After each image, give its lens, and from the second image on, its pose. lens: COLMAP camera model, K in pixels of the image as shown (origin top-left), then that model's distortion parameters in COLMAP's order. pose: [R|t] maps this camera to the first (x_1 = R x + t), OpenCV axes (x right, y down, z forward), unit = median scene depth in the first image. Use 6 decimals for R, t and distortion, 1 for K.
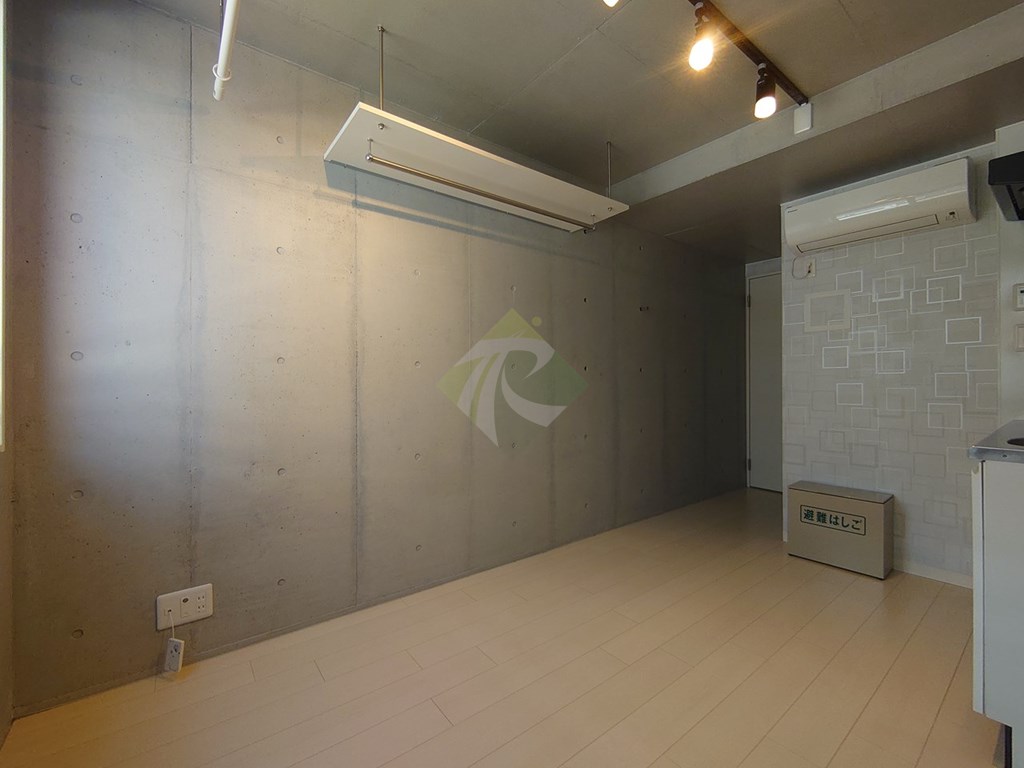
lens RADIAL K [[439.6, 0, 510.2], [0, 439.6, 384.6], [0, 0, 1]] dist [-0.003152, -0.000246]
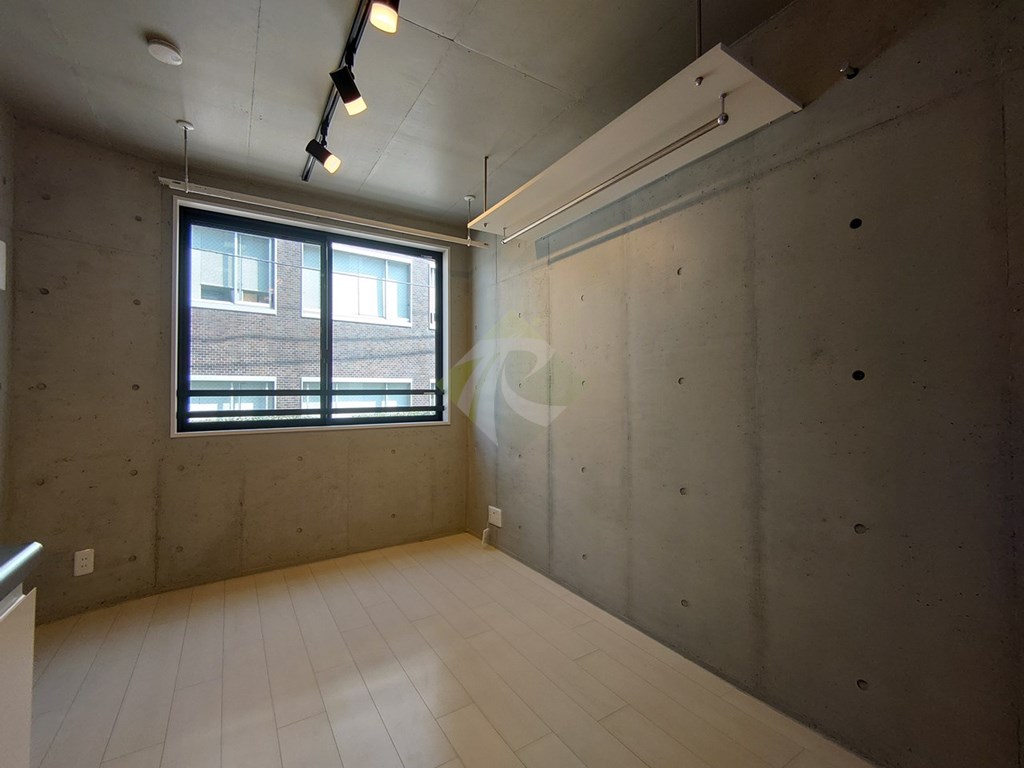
lens RADIAL K [[439.6, 0, 510.2], [0, 439.6, 384.6], [0, 0, 1]] dist [-0.003152, -0.000246]
pose [[-0.089554, -0.017726, -0.995824, 0.941183], [-0.001796, 0.999843, -0.017636, -0.026658], [0.995980, 0.000209, -0.089572, 0.999028]]
